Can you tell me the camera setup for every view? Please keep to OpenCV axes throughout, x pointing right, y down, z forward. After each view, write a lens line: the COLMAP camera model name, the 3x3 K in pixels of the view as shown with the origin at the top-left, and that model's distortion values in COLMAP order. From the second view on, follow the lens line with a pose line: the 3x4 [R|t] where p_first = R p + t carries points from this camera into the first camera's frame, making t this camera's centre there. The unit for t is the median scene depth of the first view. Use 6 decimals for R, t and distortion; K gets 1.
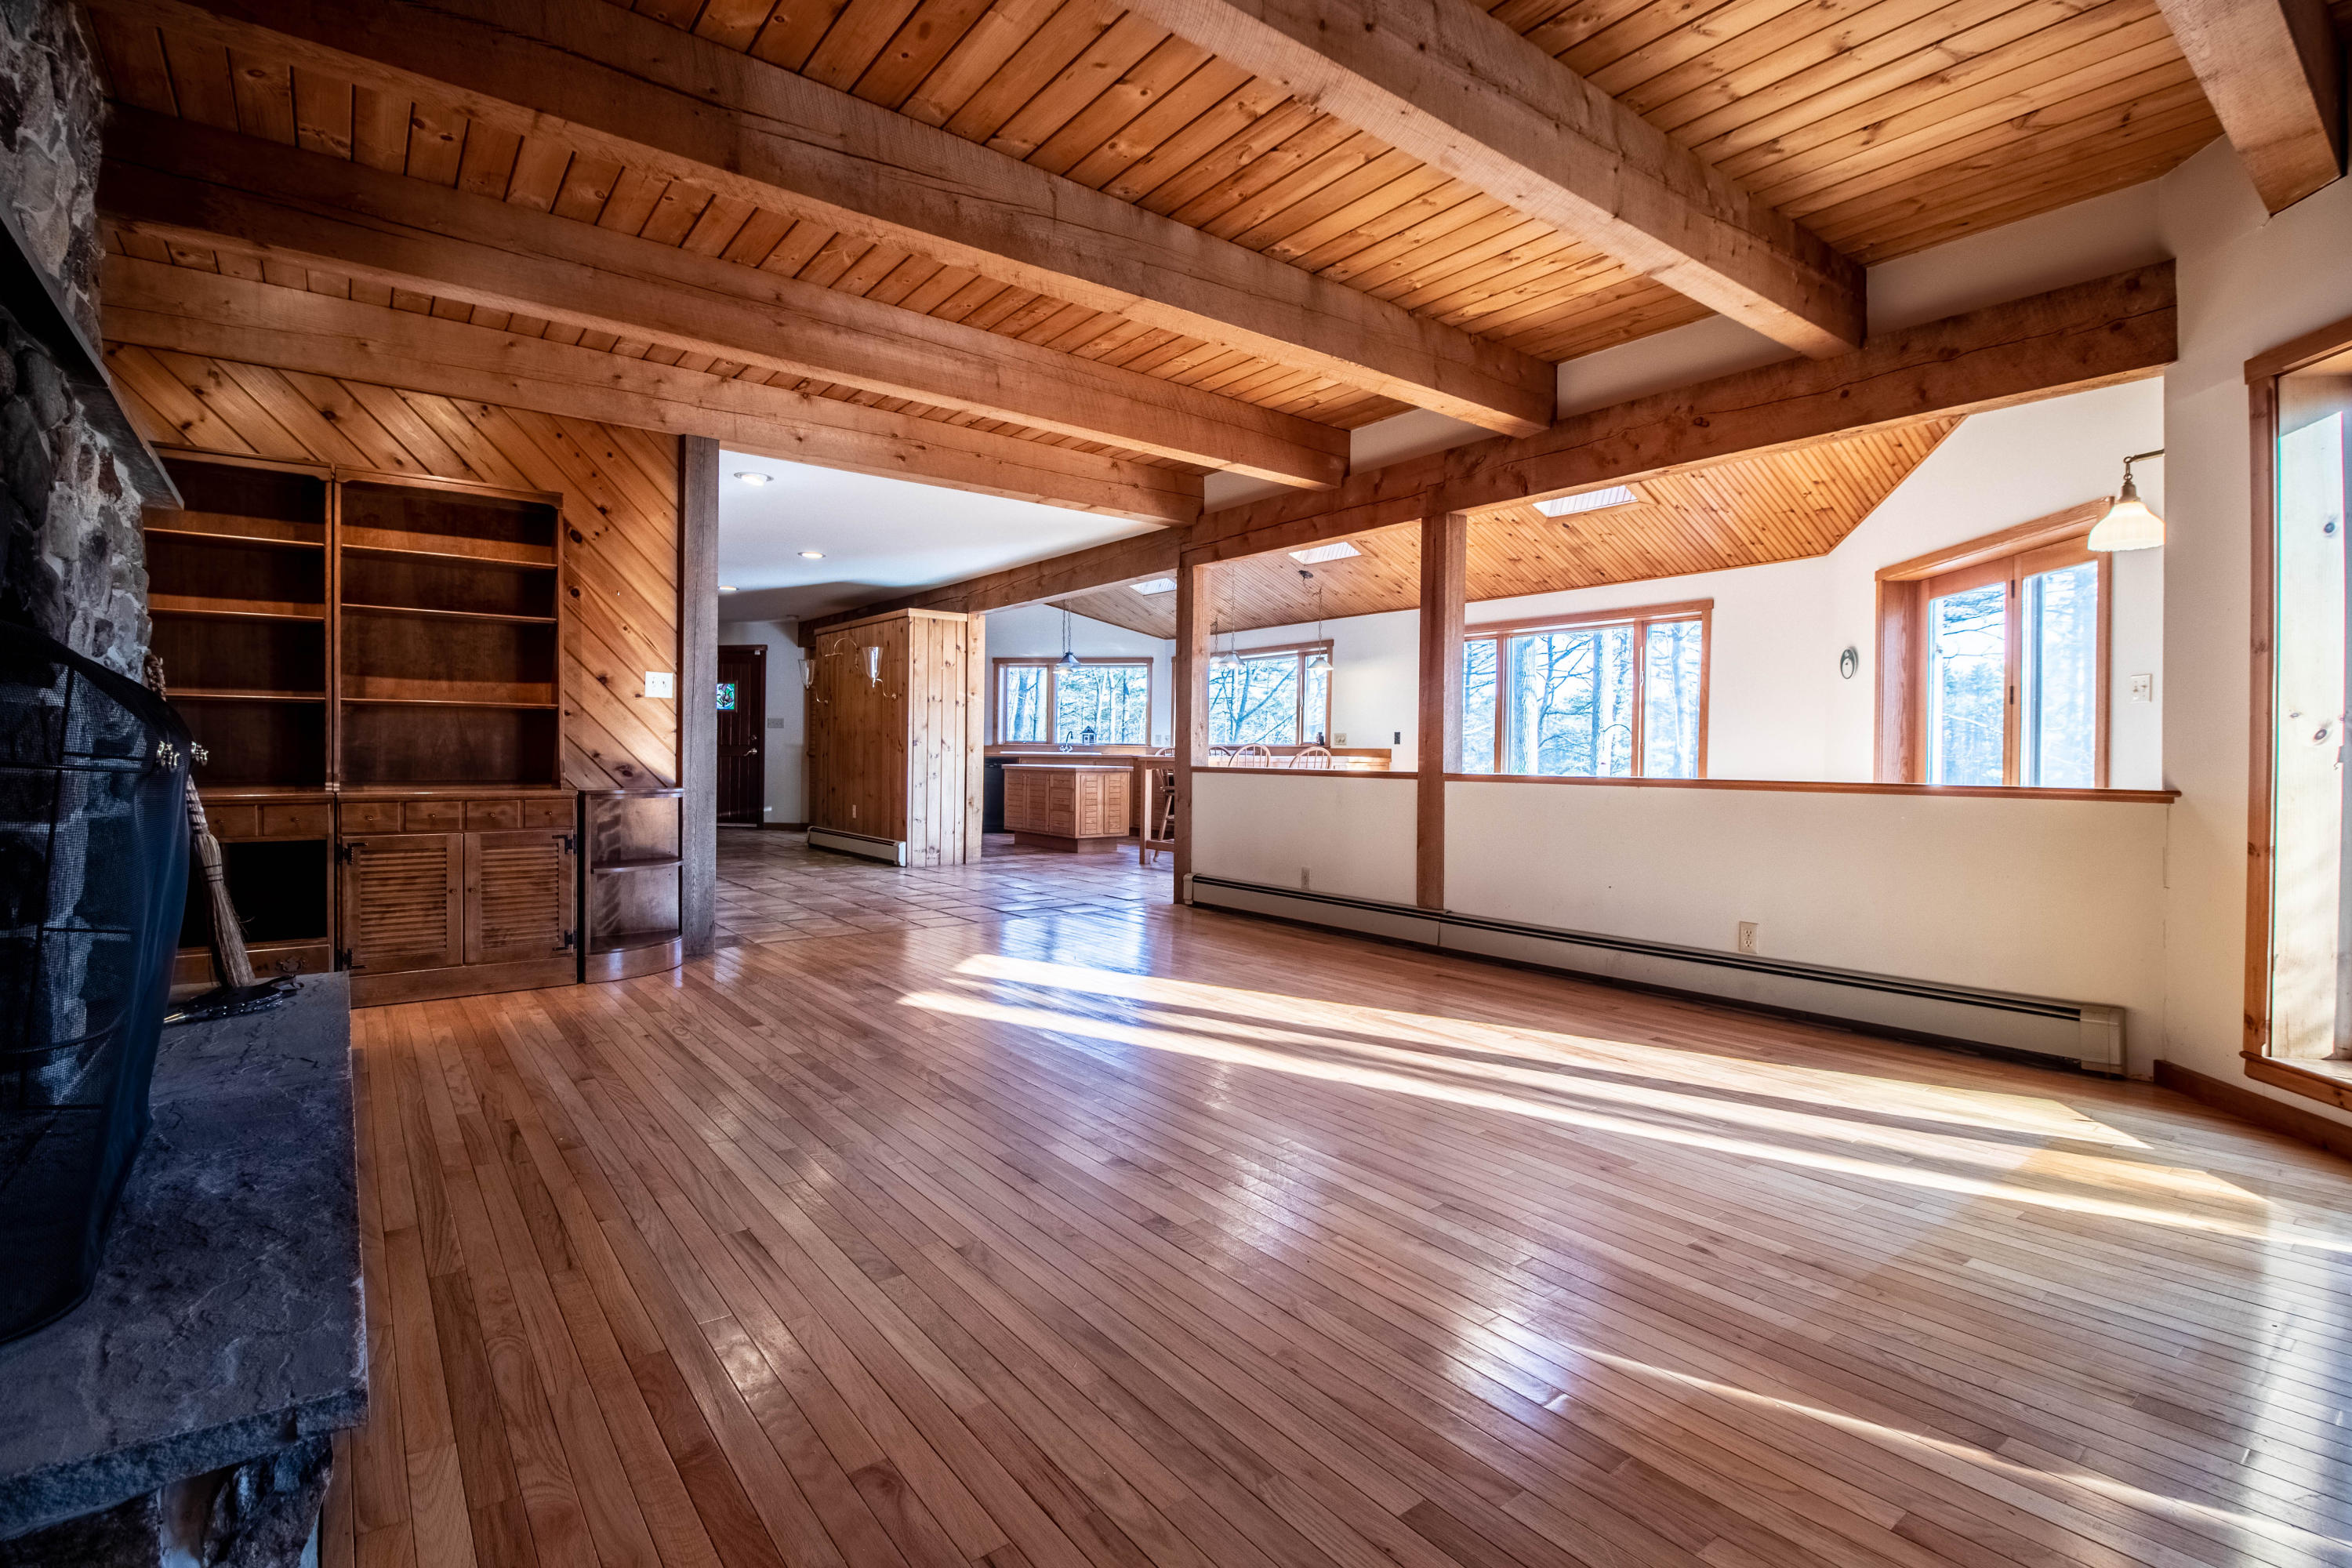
lens RADIAL K [[1090.0, 0, 1155.4], [0, 1090.0, 760.5], [0, 0, 1]] dist [0.001611, -0.012064]
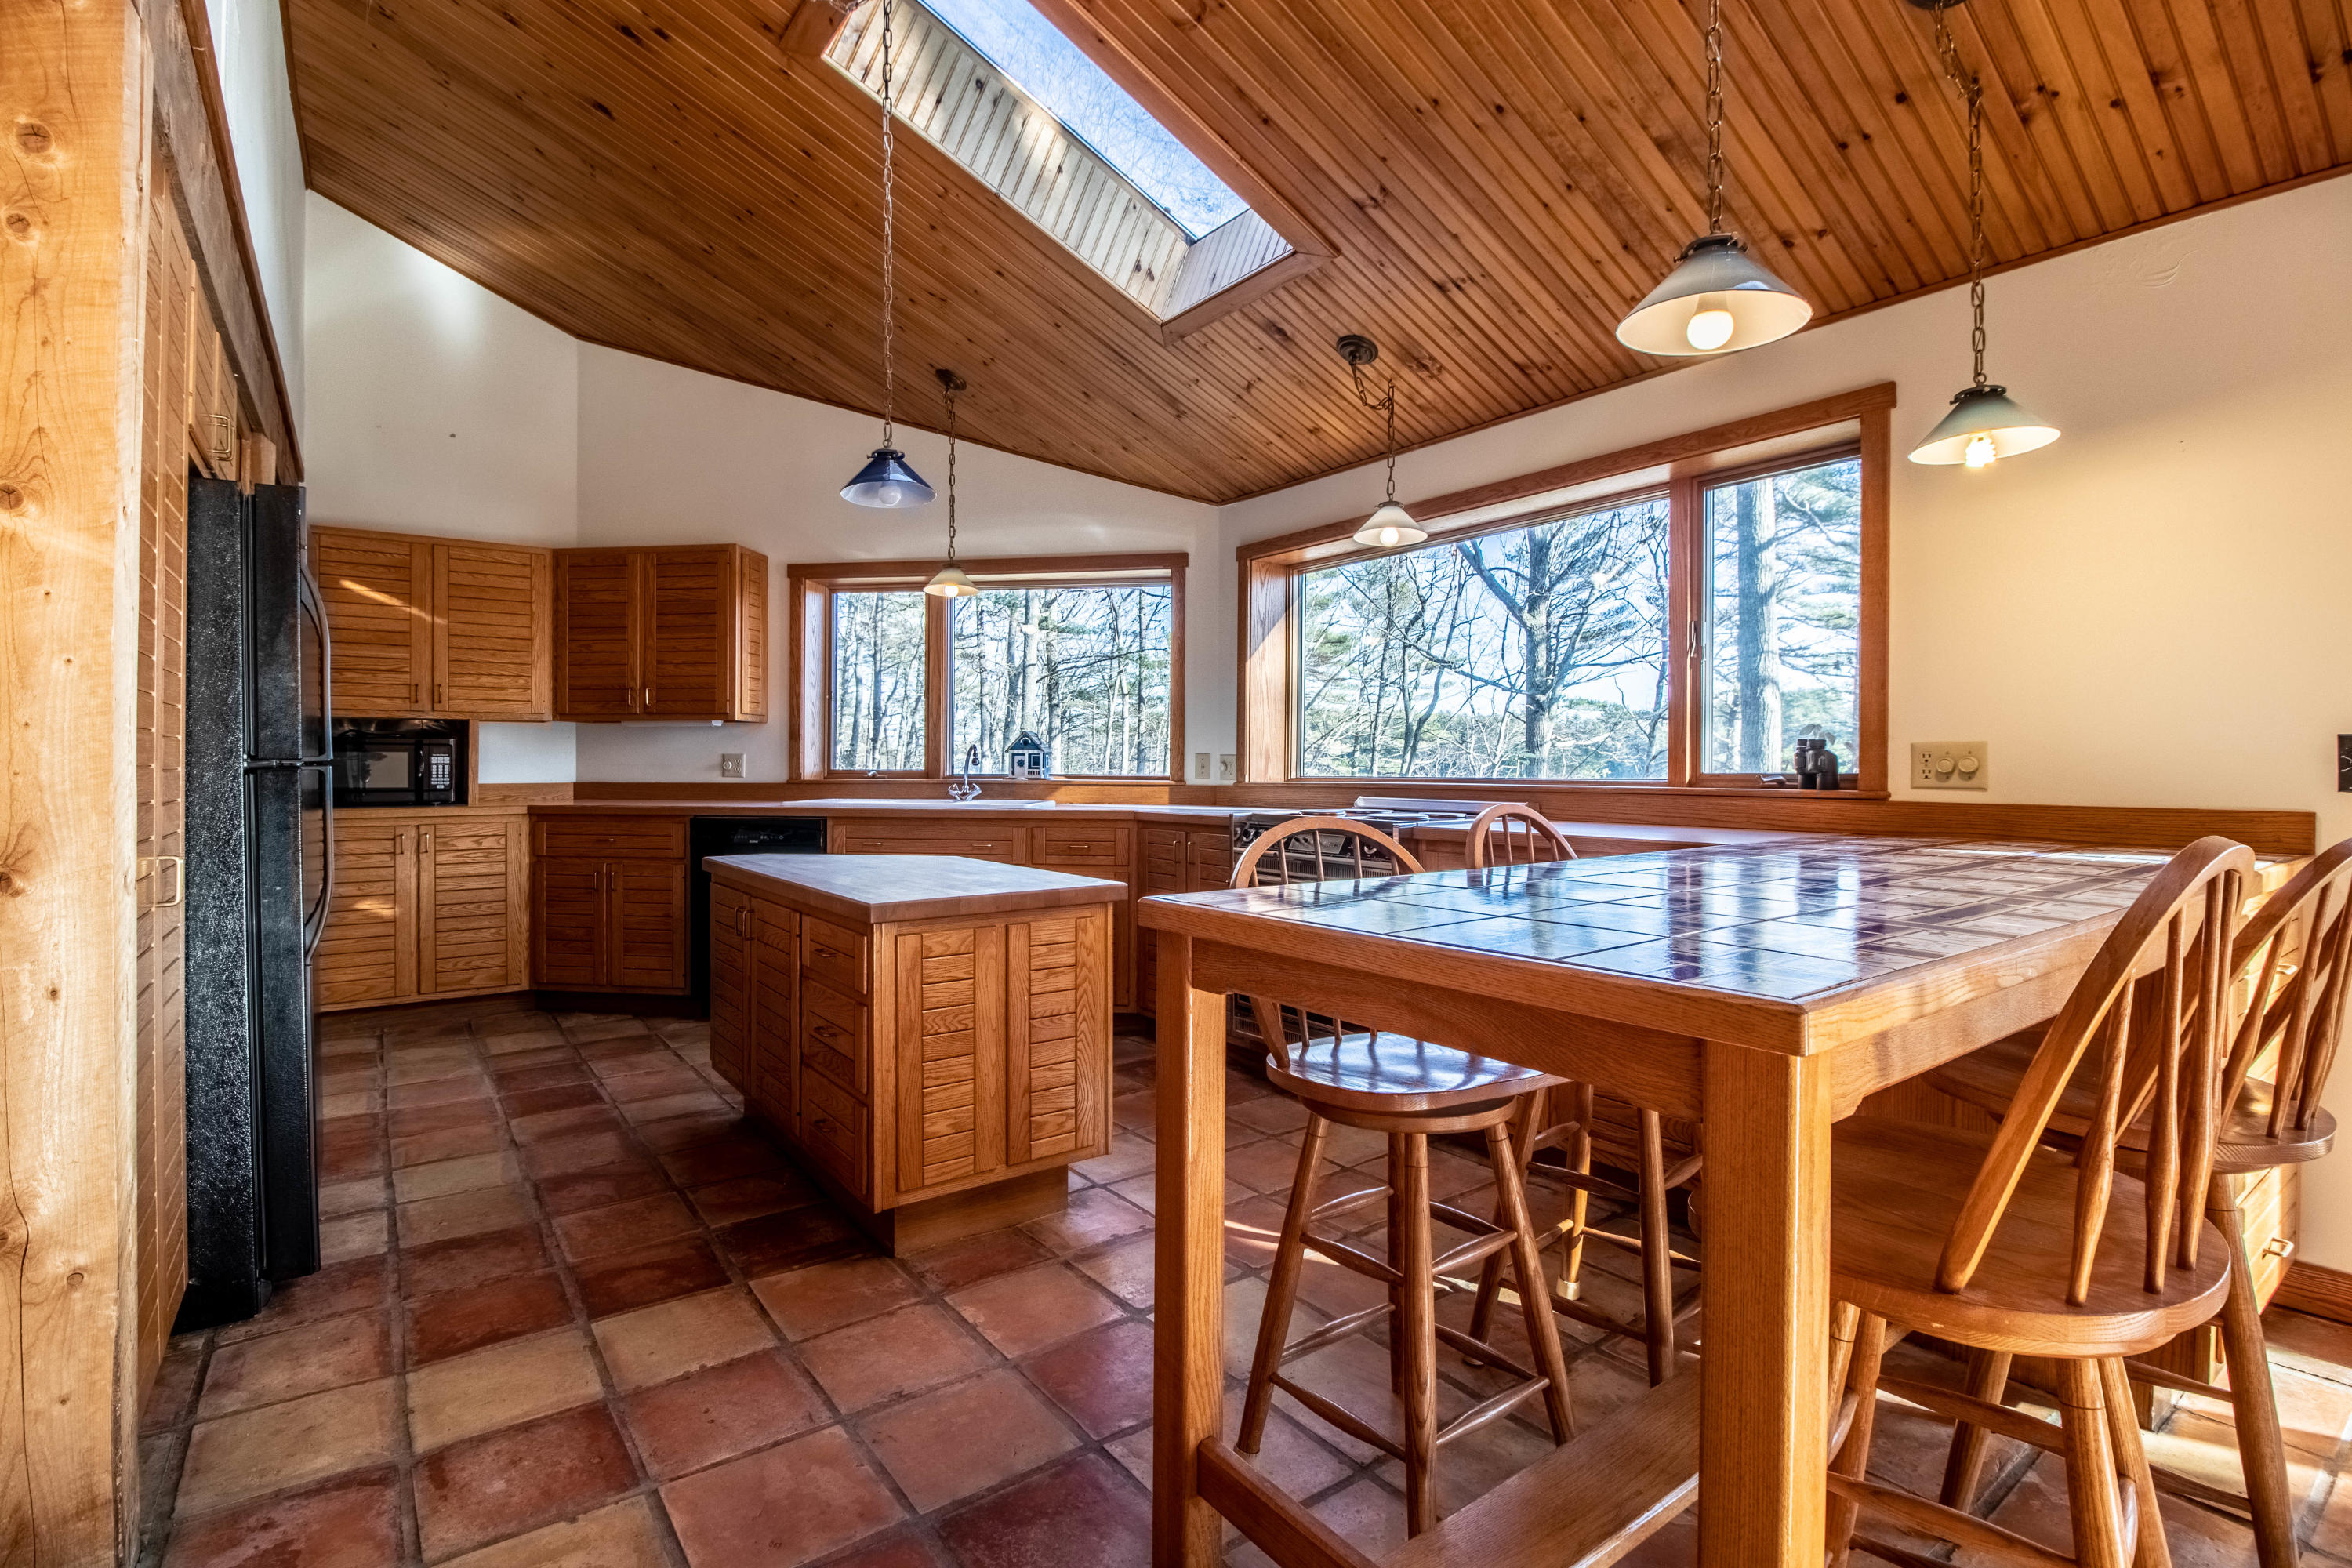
lens RADIAL K [[1090.0, 0, 1155.4], [0, 1090.0, 760.5], [0, 0, 1]] dist [0.001611, -0.012064]
pose [[0.999841, -0.007407, -0.016216, -0.007800], [0.007202, 0.999894, -0.012693, -0.015754], [0.016308, 0.012574, 0.999788, 0.603976]]
